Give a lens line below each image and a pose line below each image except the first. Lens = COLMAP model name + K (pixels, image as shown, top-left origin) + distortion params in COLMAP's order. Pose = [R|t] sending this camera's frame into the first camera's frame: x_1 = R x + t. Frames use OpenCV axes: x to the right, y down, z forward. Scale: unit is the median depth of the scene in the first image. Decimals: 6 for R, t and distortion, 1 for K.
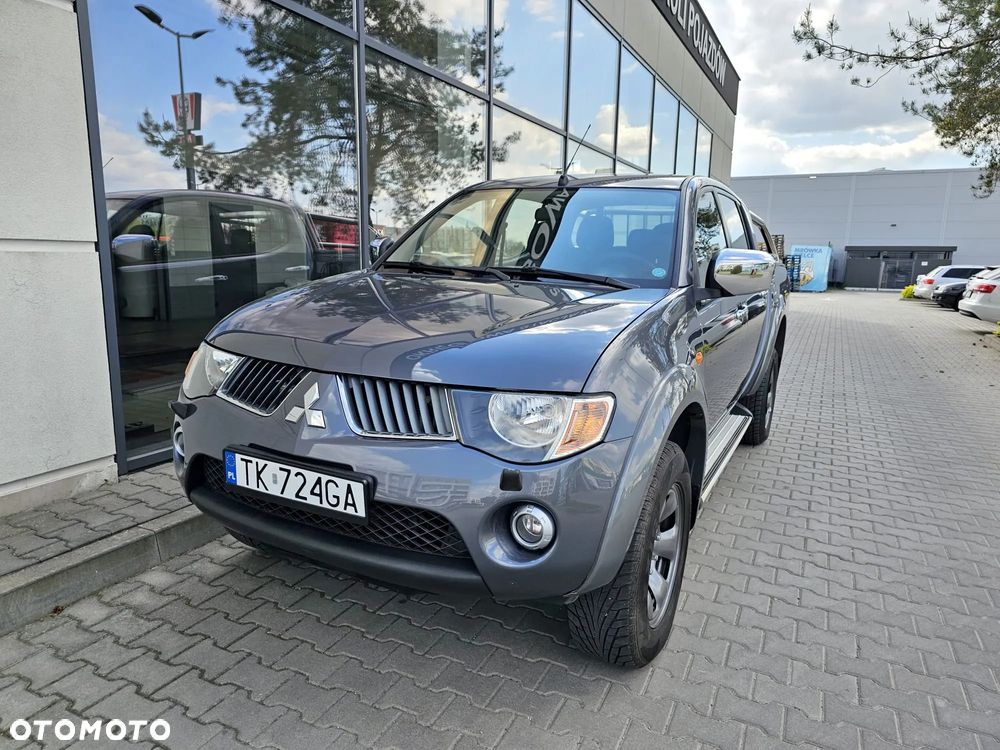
lens RADIAL K [[672.0, 0, 503.0], [0, 672.0, 371.5], [0, 0, 1]] dist [0.038834, -0.025292]
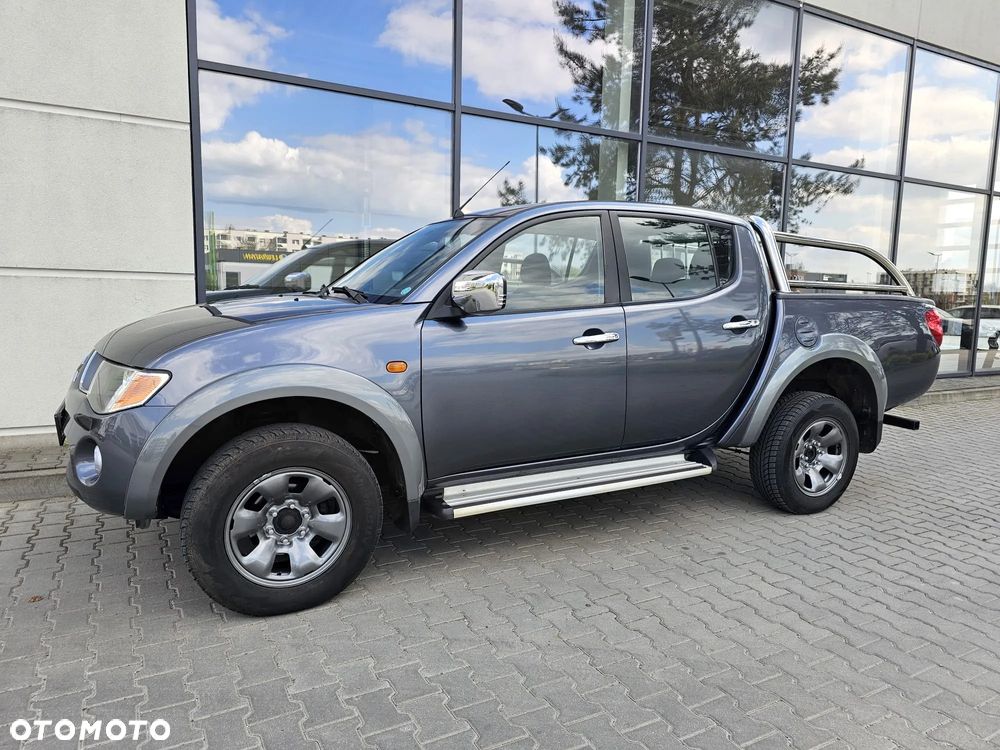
lens RADIAL K [[672.0, 0, 499.0], [0, 672.0, 369.4], [0, 0, 1]] dist [0.038834, -0.025292]
pose [[0.815059, 0.065559, -0.575657, 0.771369], [-0.106747, 0.993560, -0.037988, 0.005371], [0.569459, 0.092412, 0.816809, 0.154574]]
